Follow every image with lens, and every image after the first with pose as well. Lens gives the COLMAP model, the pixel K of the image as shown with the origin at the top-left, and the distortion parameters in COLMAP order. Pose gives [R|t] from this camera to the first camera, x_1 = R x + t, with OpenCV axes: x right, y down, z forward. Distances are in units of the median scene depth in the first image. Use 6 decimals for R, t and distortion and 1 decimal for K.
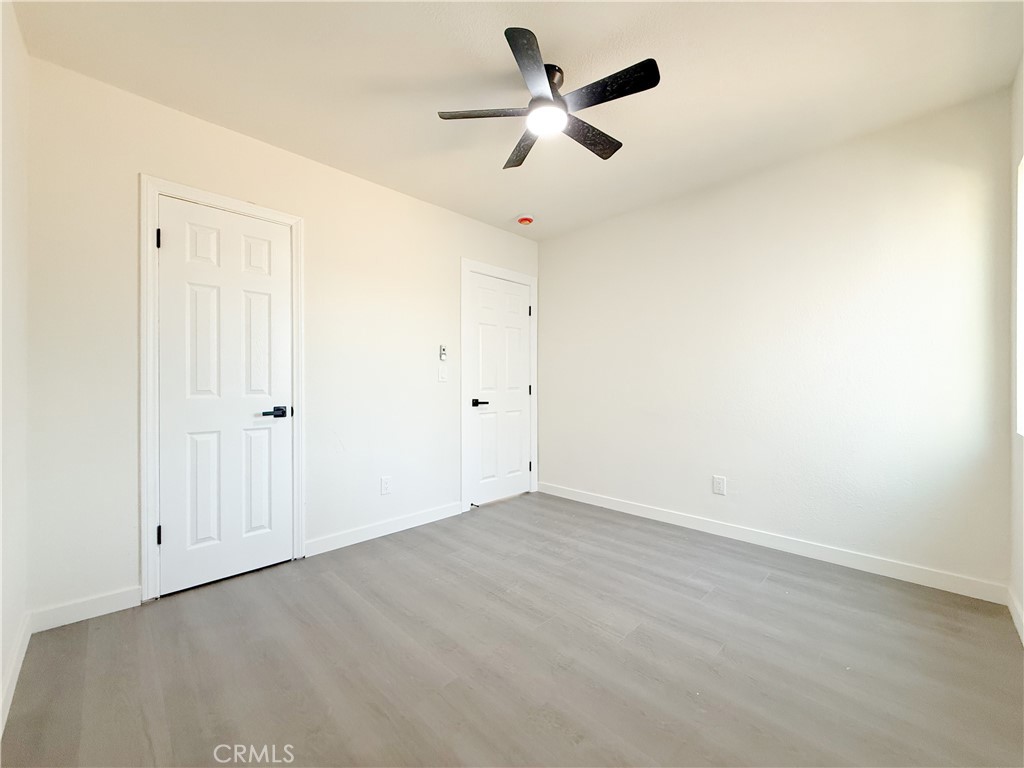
lens RADIAL K [[422.0, 0, 522.8], [0, 422.0, 382.6], [0, 0, 1]] dist [-0.001631, 0.000127]
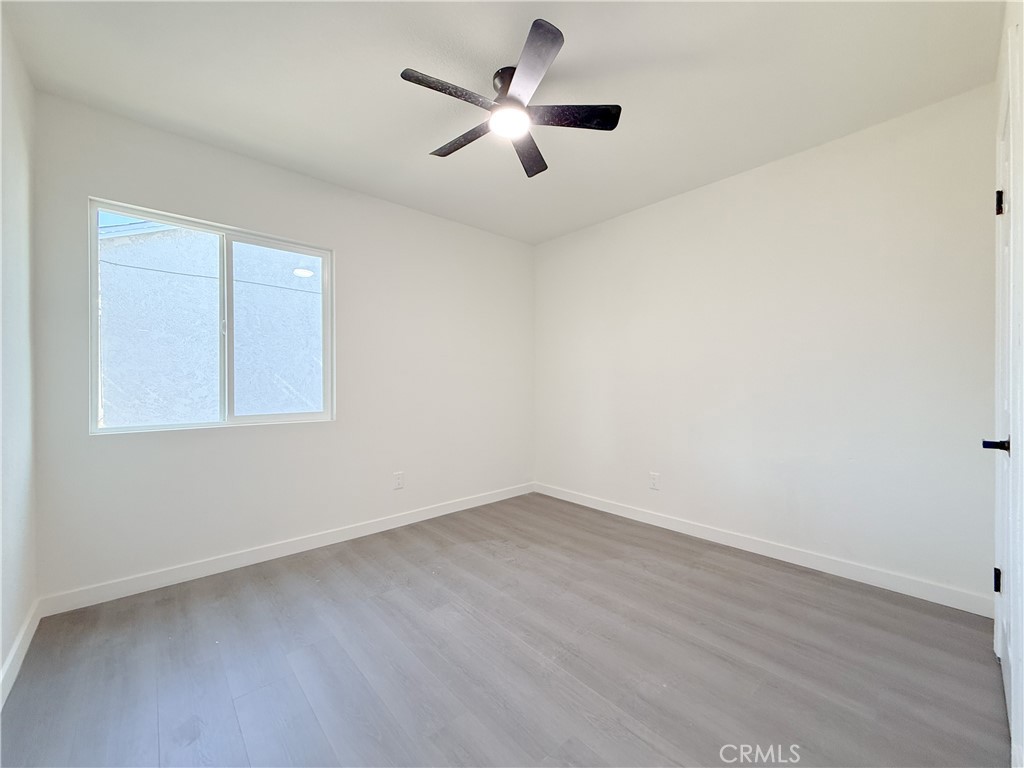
lens RADIAL K [[422.0, 0, 522.8], [0, 422.0, 382.6], [0, 0, 1]] dist [-0.001631, 0.000127]
pose [[-0.999013, 0.007653, 0.043747, -0.015655], [0.007814, 0.999963, 0.003507, -0.016274], [-0.043718, 0.003845, -0.999036, 1.940516]]
